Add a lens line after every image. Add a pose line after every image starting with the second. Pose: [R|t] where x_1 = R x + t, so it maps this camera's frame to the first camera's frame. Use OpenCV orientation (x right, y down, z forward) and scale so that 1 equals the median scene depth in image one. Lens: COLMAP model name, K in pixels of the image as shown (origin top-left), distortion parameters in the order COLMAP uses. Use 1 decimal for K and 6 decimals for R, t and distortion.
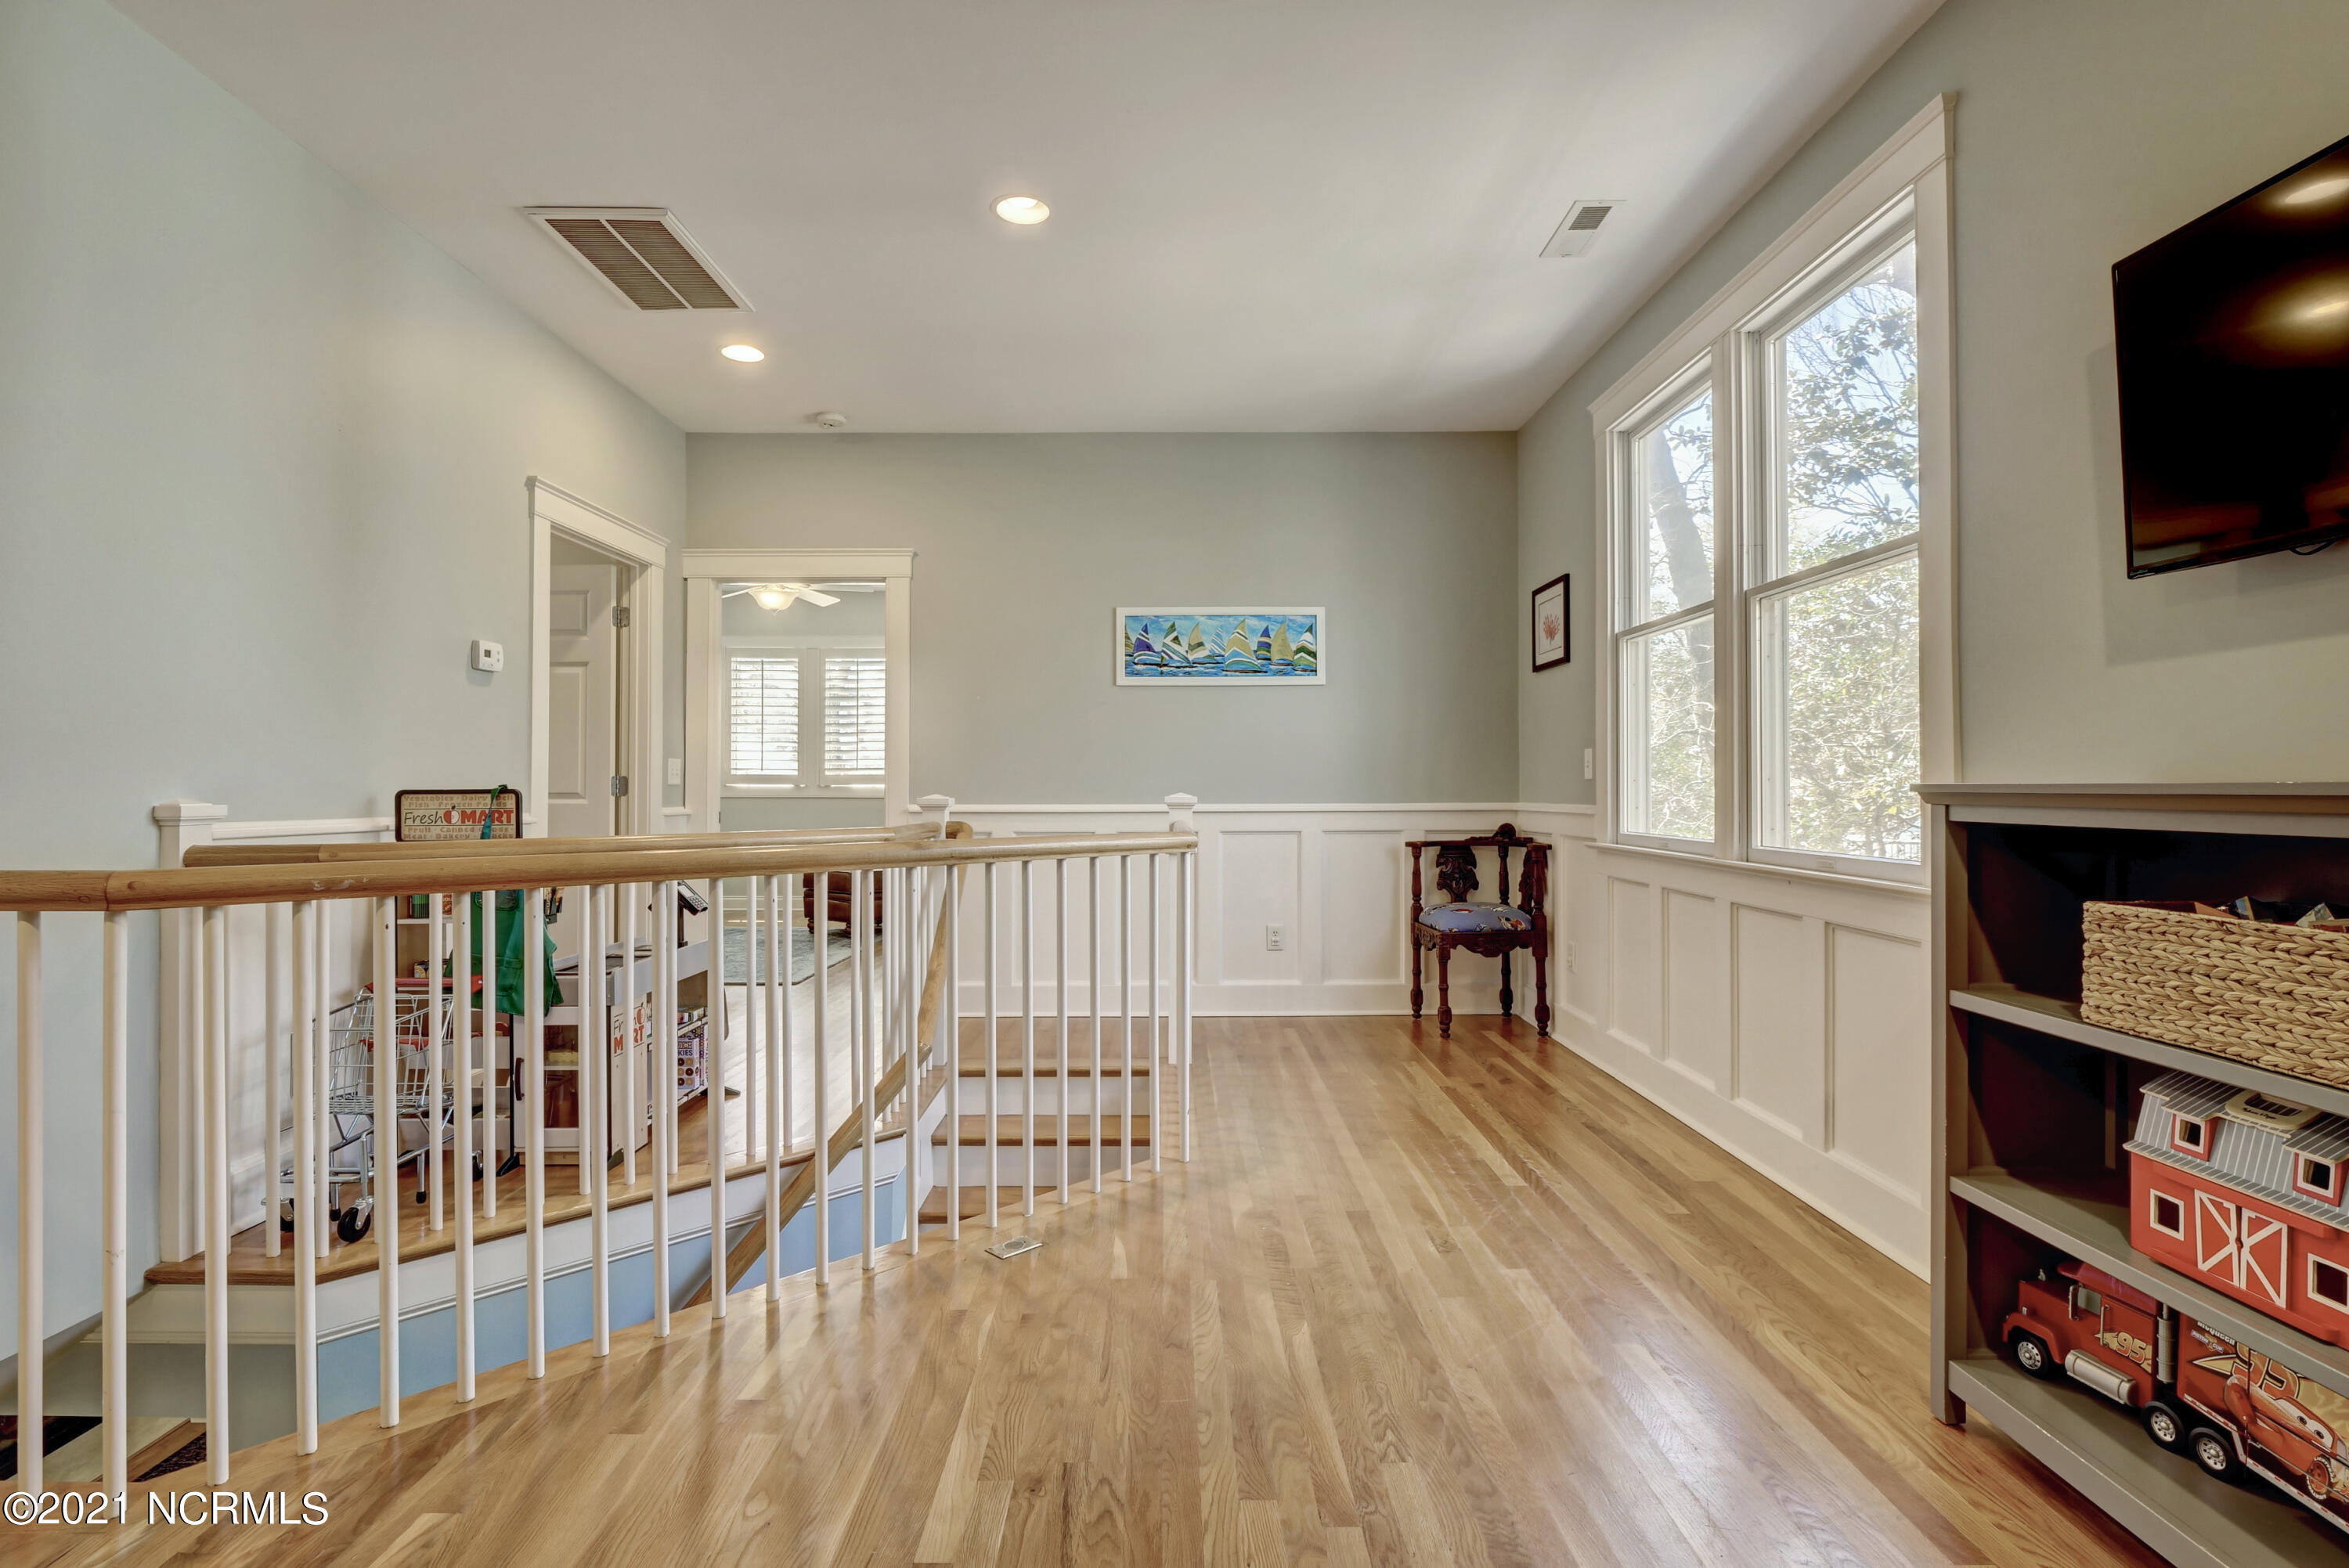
lens RADIAL K [[1148.8, 0, 1176.8], [0, 1148.8, 774.0], [0, 0, 1]] dist [-0.014392, -0.000293]
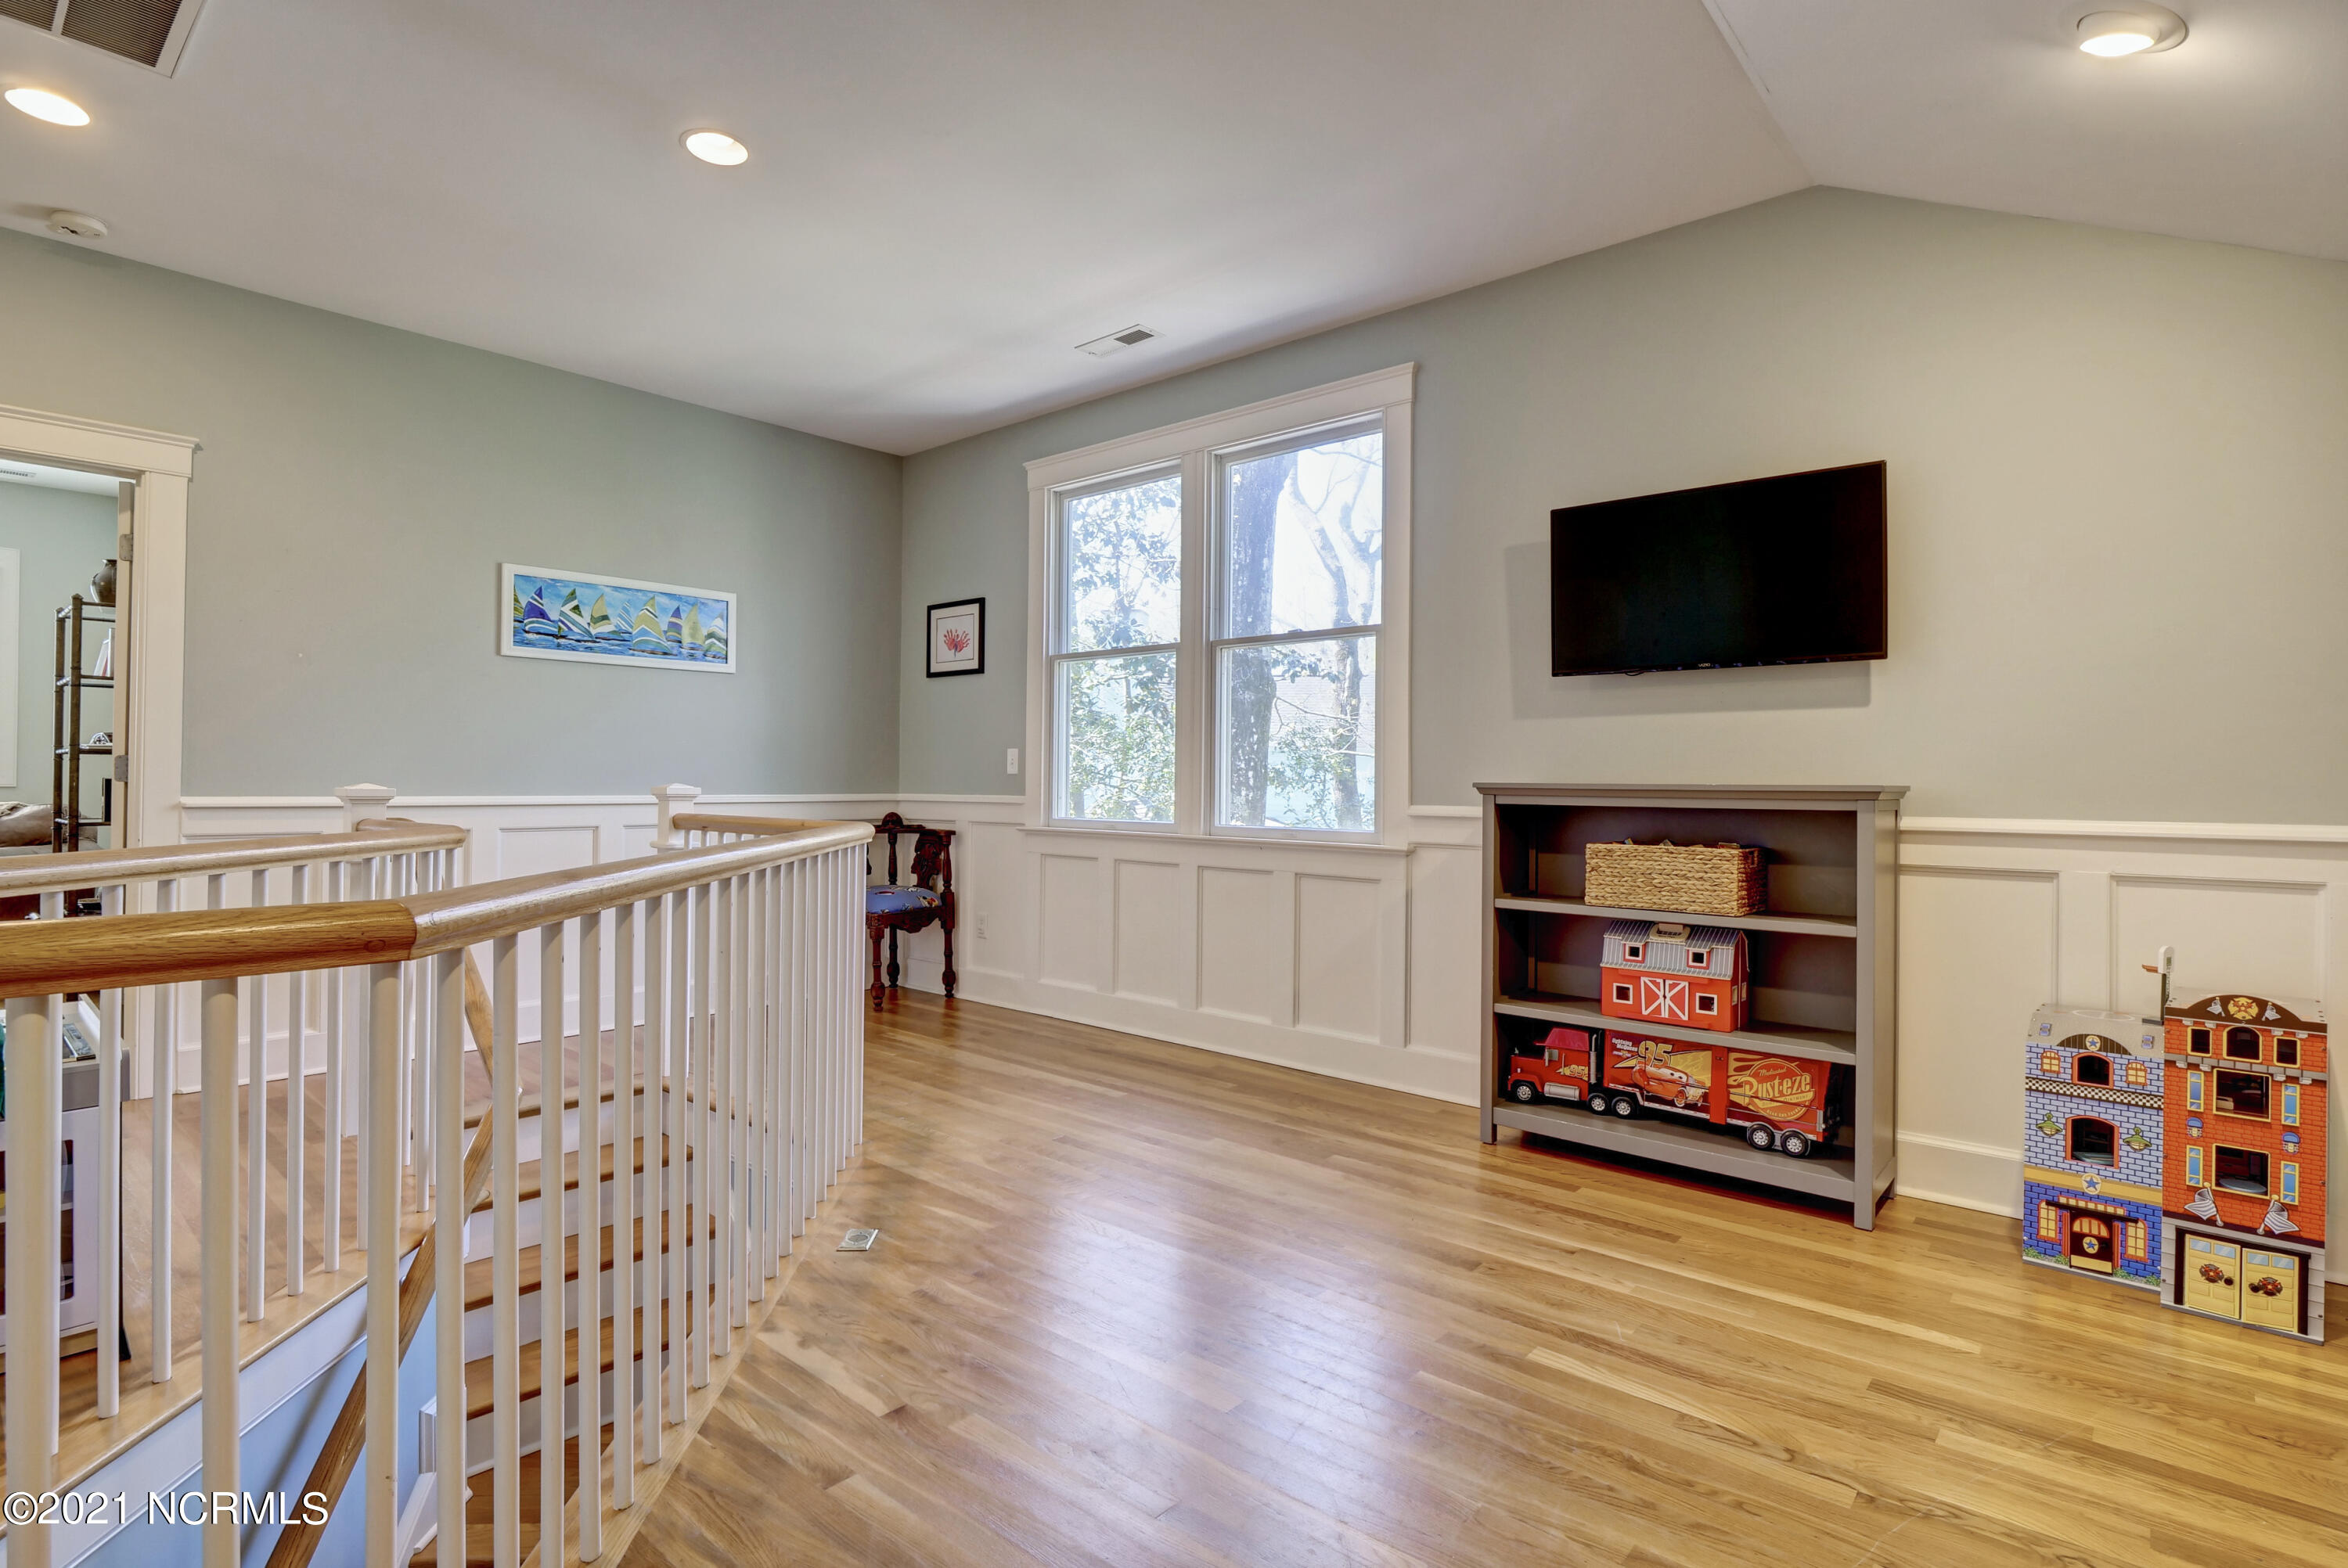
lens RADIAL K [[1148.2, 0, 1176.3], [0, 1148.2, 774.0], [0, 0, 1]] dist [-0.014392, -0.000293]
pose [[0.659048, 0.012727, 0.751993, -0.566479], [-0.018479, 0.999829, -0.000727, 0.003128], [-0.751874, -0.013417, 0.659170, 0.112568]]
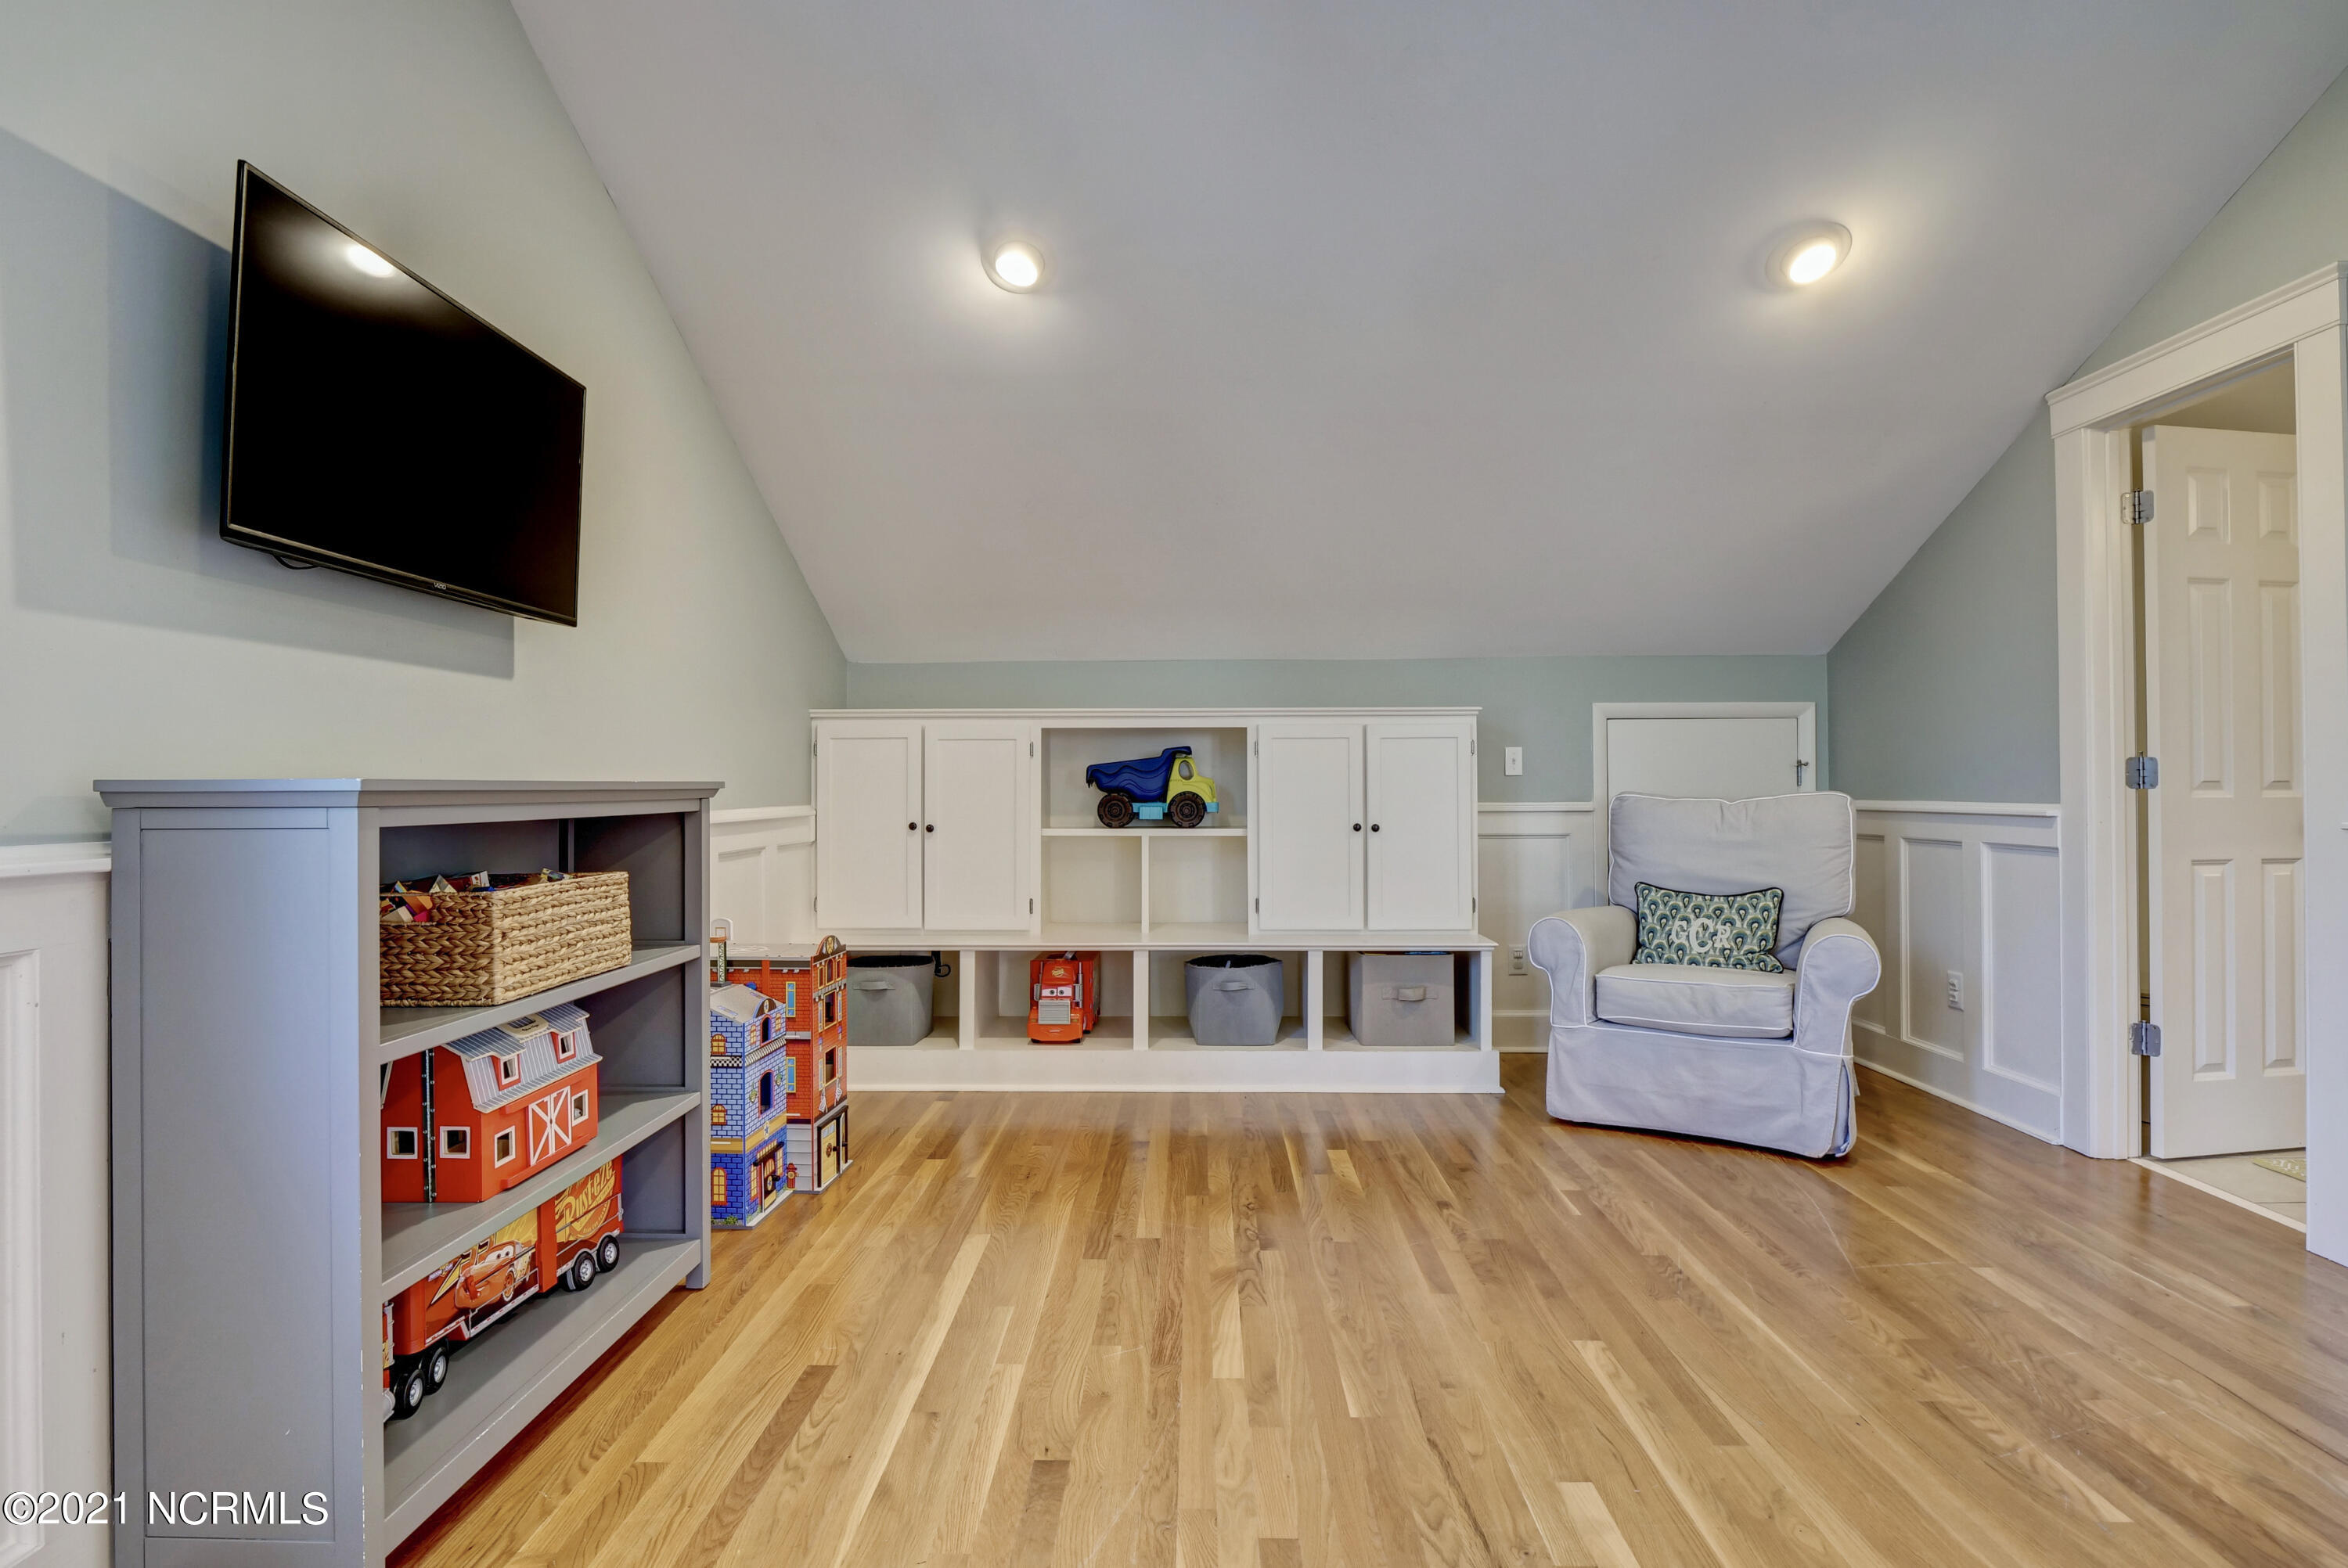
lens RADIAL K [[1148.2, 0, 1176.3], [0, 1148.2, 774.0], [0, 0, 1]] dist [-0.014392, -0.000293]
pose [[-0.999761, 0.003492, 0.021586, 0.068629], [0.003038, 0.999774, -0.021055, 0.012911], [-0.021655, -0.020984, -0.999545, 1.004874]]
